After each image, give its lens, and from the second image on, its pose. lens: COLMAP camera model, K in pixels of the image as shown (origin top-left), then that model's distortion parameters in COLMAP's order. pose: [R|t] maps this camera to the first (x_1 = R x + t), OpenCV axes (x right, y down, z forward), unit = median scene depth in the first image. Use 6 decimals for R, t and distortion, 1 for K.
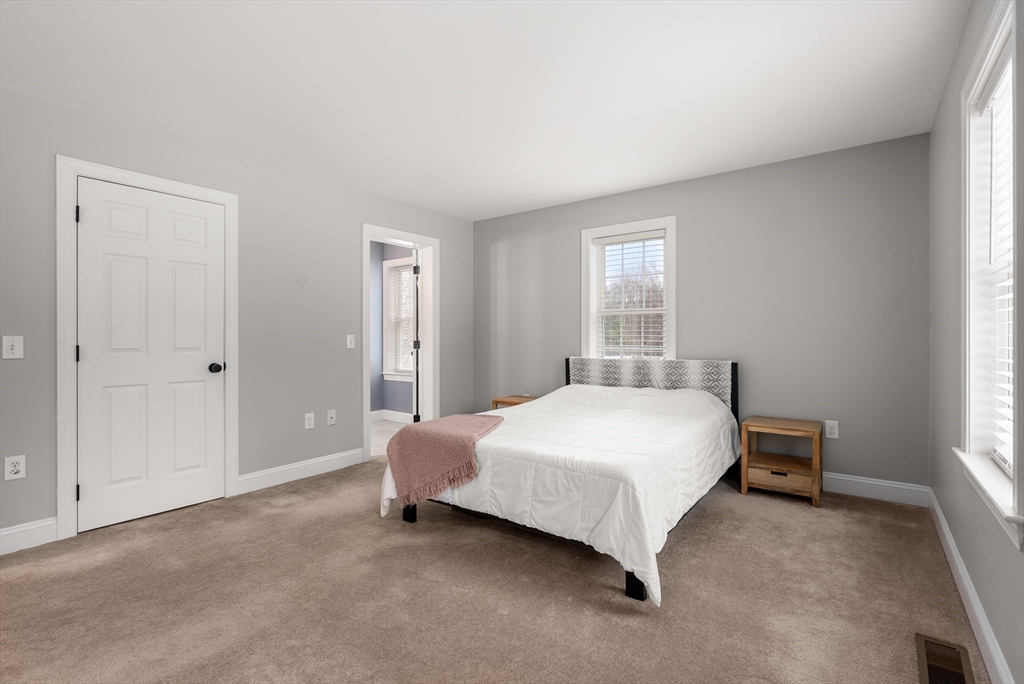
lens RADIAL K [[469.3, 0, 512.0], [0, 469.3, 342.0], [0, 0, 1]] dist [-0.000276, 0.000056]
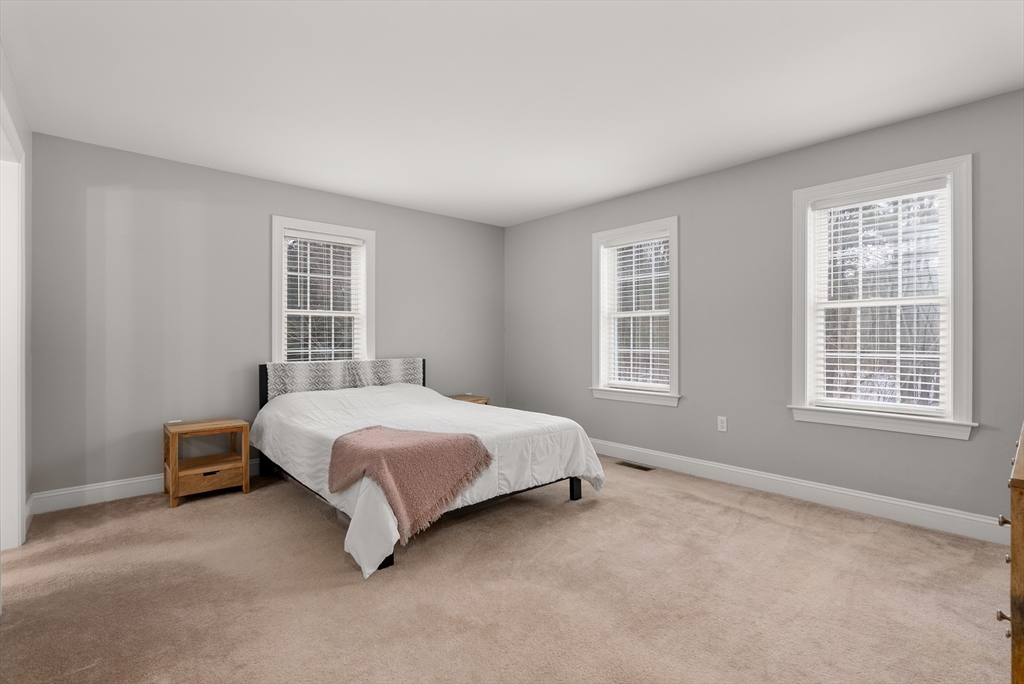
lens RADIAL K [[483.6, 0, 512.0], [0, 483.6, 342.0], [0, 0, 1]] dist [-0.001098, -0.000086]
pose [[0.211945, -0.005016, 0.977269, -0.781559], [0.011105, 0.999935, 0.002724, -0.003748], [-0.977219, 0.010275, 0.211987, 0.475380]]
